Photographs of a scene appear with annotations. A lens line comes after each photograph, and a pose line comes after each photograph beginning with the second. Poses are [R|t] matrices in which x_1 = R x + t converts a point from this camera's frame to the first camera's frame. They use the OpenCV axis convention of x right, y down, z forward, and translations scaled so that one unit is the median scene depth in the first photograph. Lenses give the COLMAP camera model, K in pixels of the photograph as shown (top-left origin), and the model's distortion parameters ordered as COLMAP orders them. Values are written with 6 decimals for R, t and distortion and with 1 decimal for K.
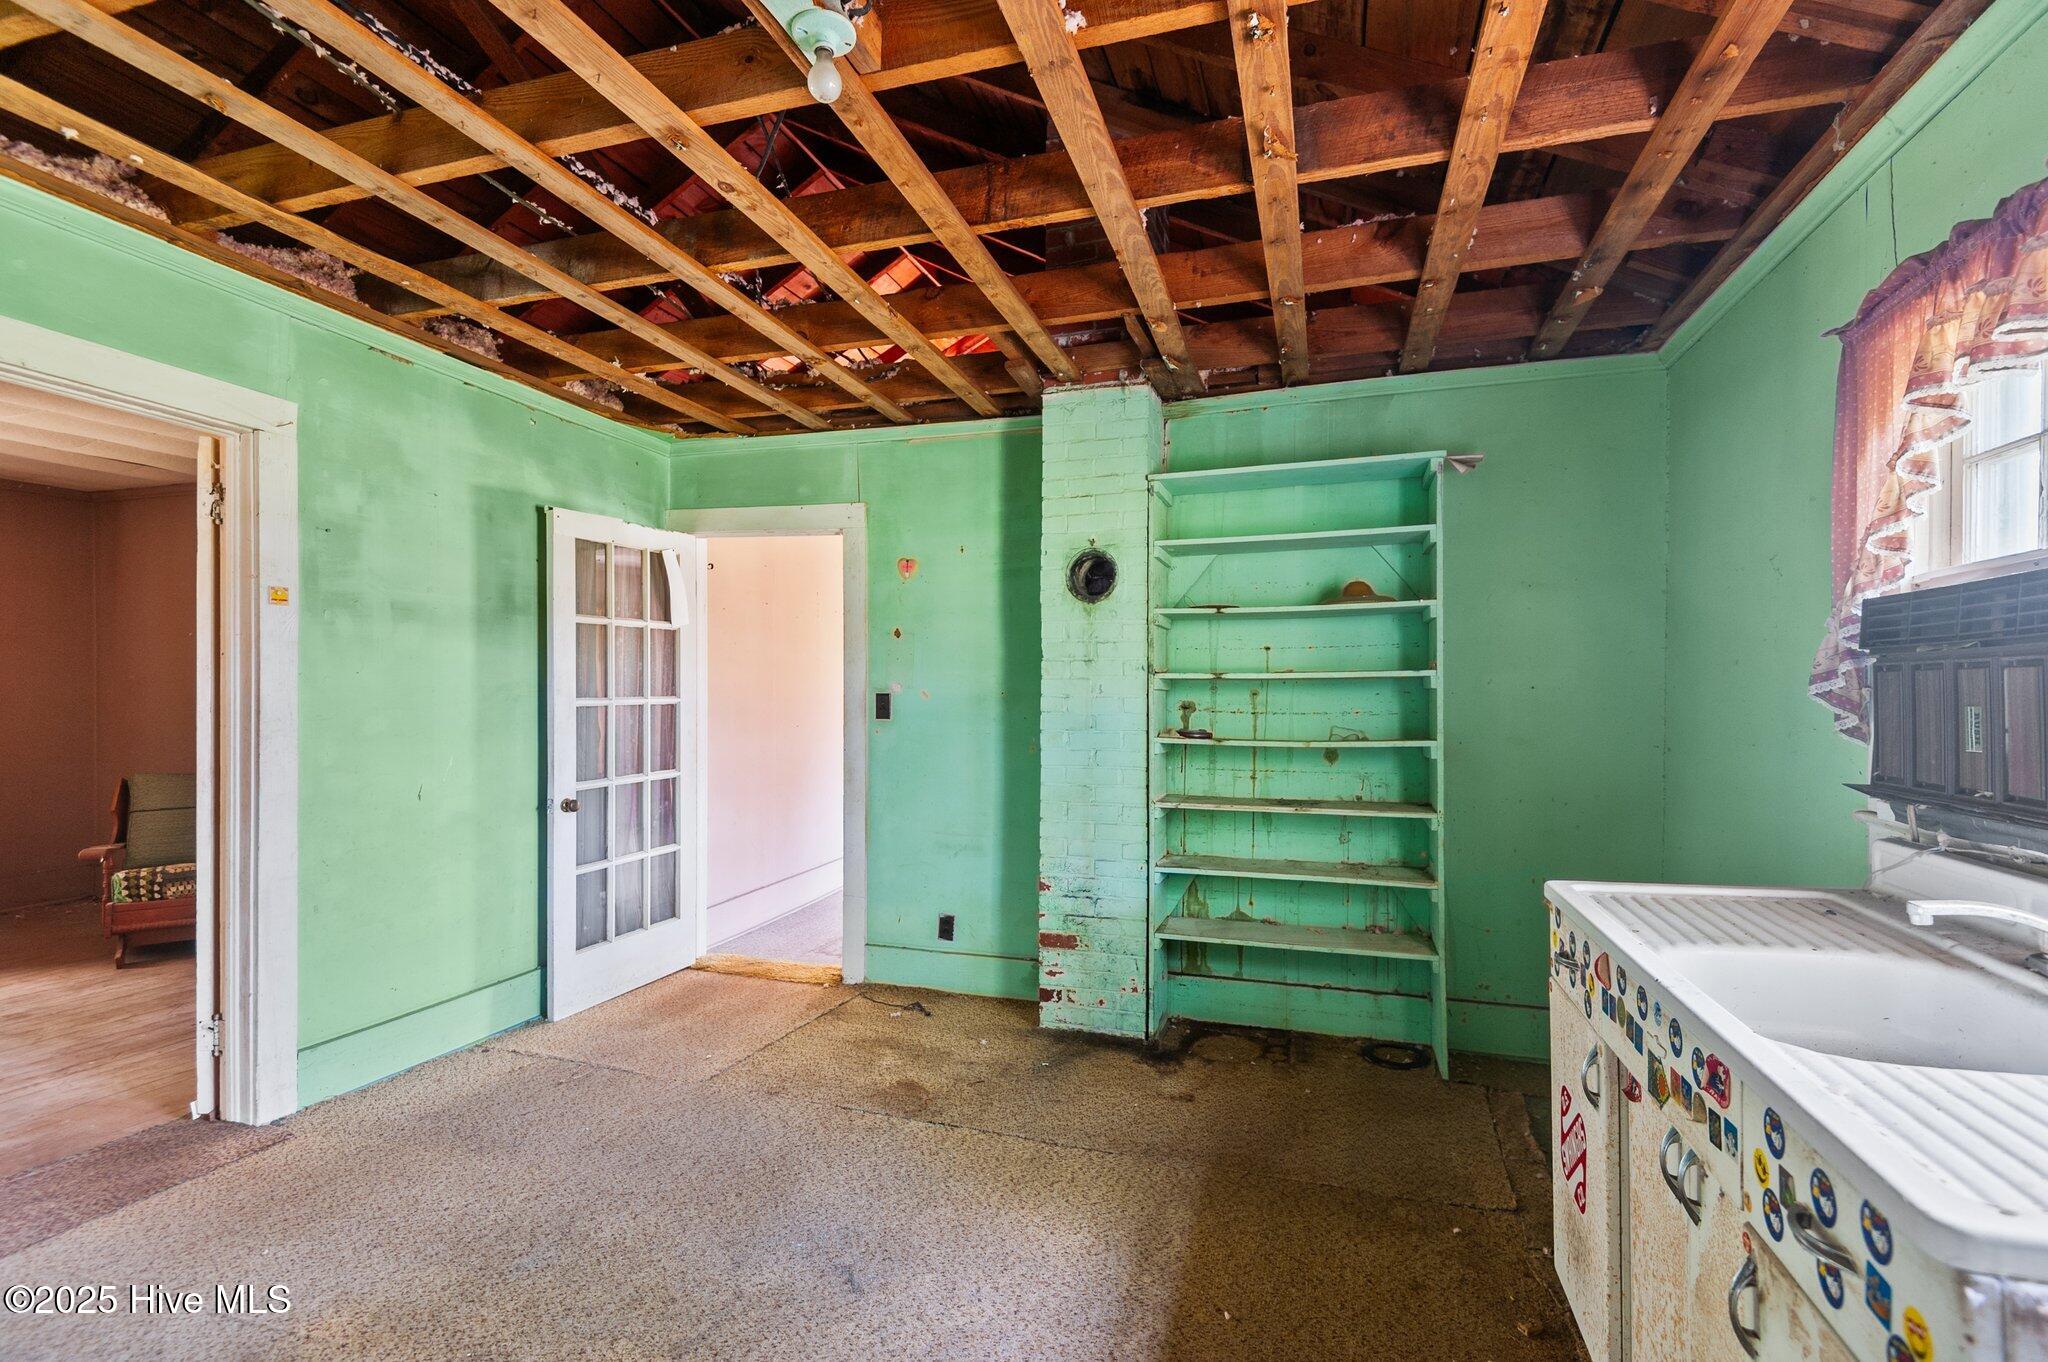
lens RADIAL K [[935.7, 0, 1023.2], [0, 935.7, 690.1], [0, 0, 1]] dist [0.040493, -0.022103]
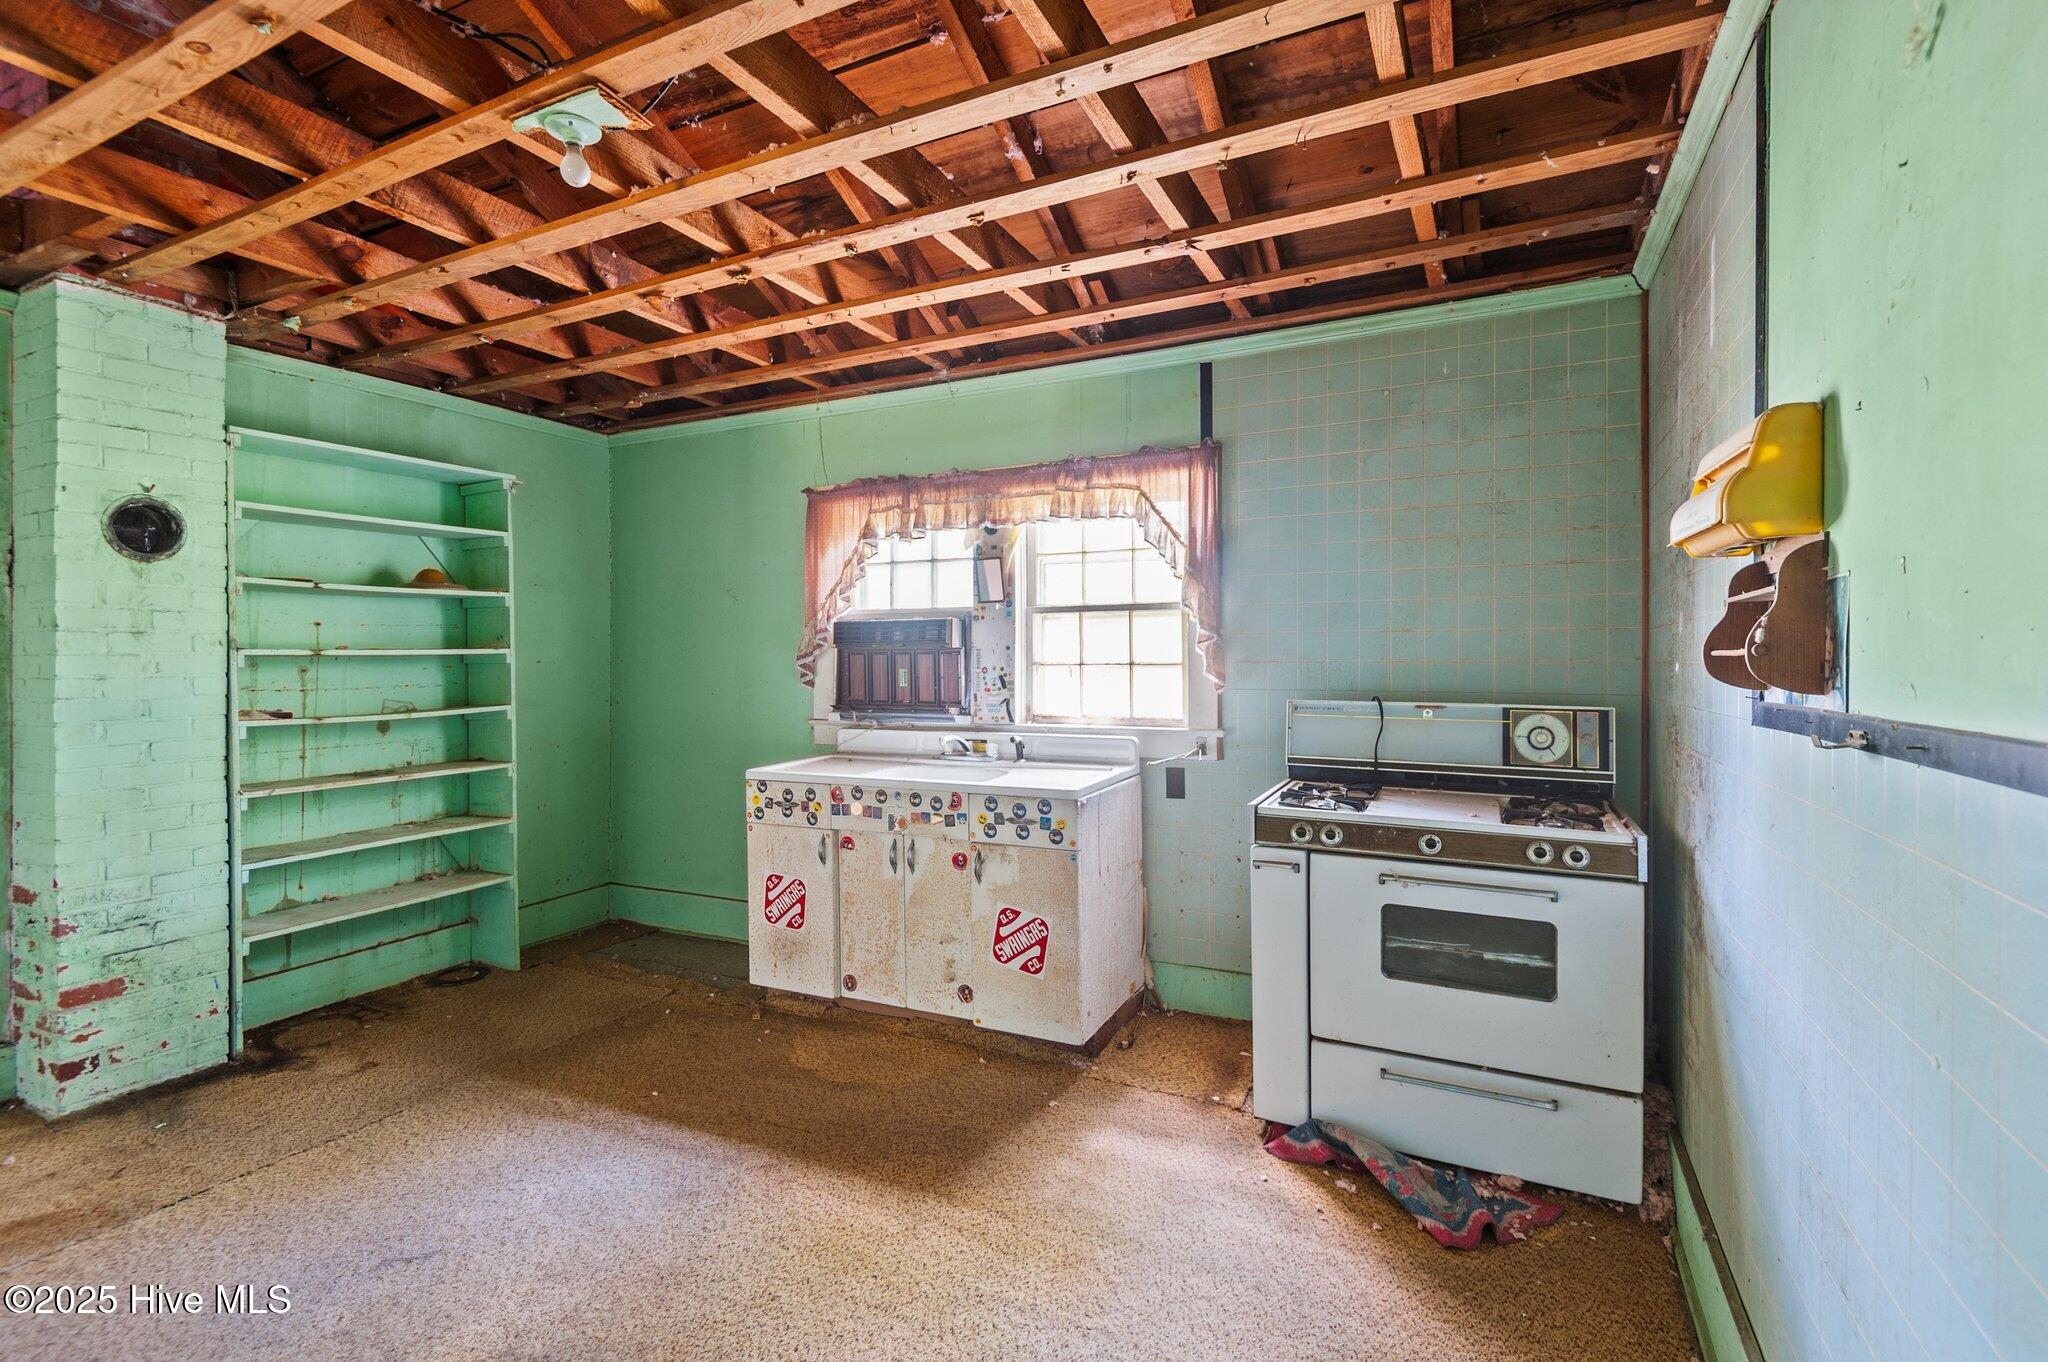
lens RADIAL K [[937.1, 0, 1024.1], [0, 937.1, 655.1], [0, 0, 1]] dist [0.036493, -0.022898]
pose [[0.148793, -0.001362, 0.988867, -0.637121], [0.006186, 0.999981, 0.000447, -0.007964], [-0.988849, 0.006050, 0.148798, 0.121410]]
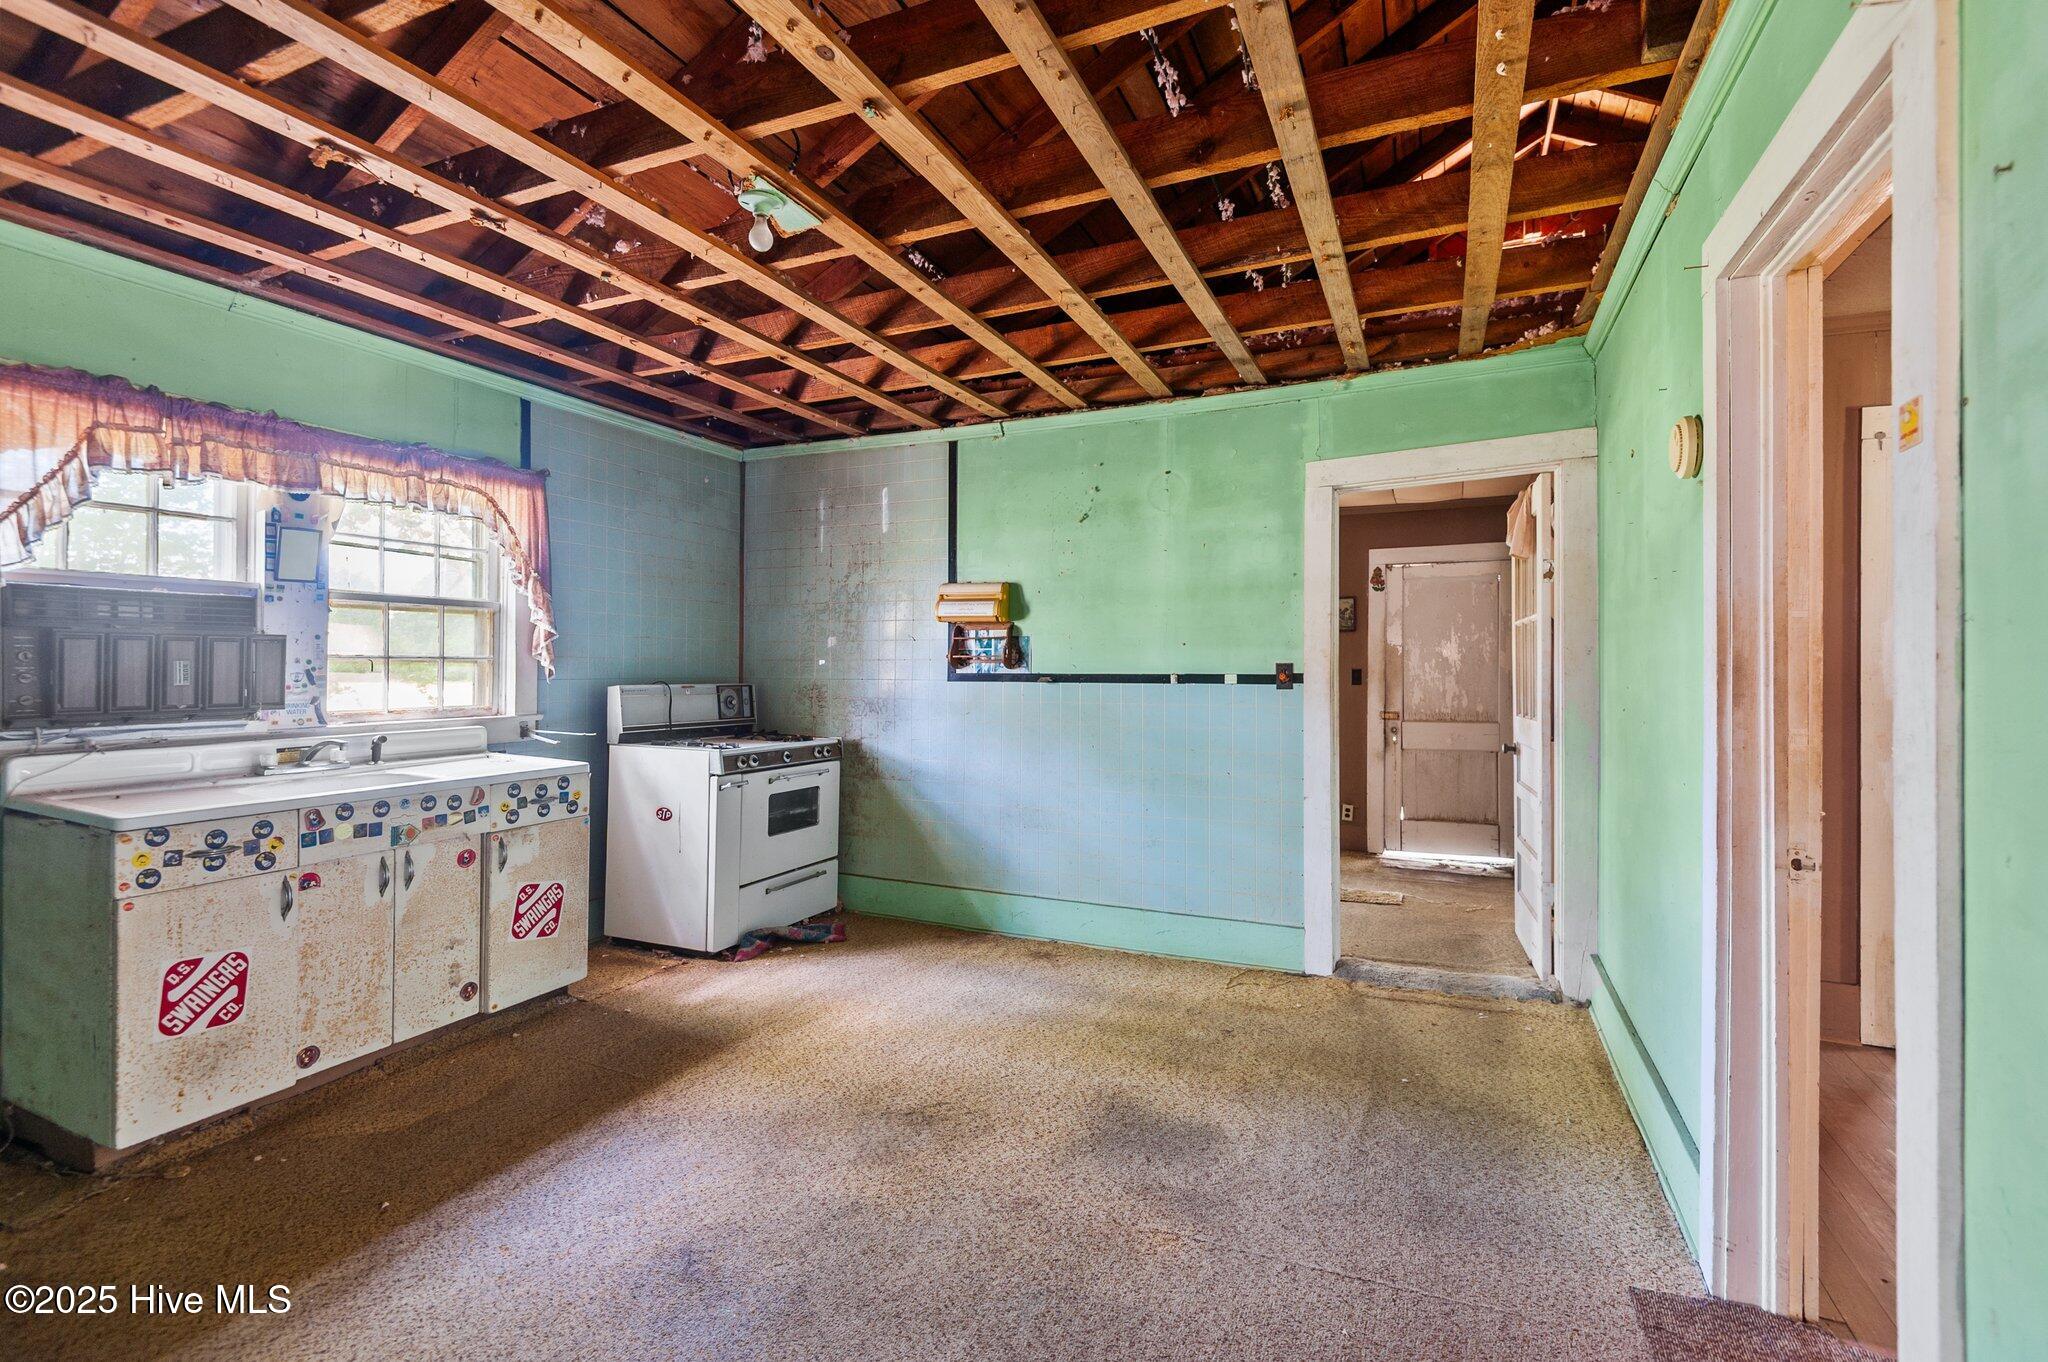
lens RADIAL K [[933.0, 0, 1027.1], [0, 933.0, 660.8], [0, 0, 1]] dist [0.046713, -0.032095]
pose [[-0.994841, -0.009698, 0.100980, -0.364563], [-0.010078, 0.999944, -0.003254, 0.002941], [-0.100943, -0.004255, -0.994883, 1.145488]]
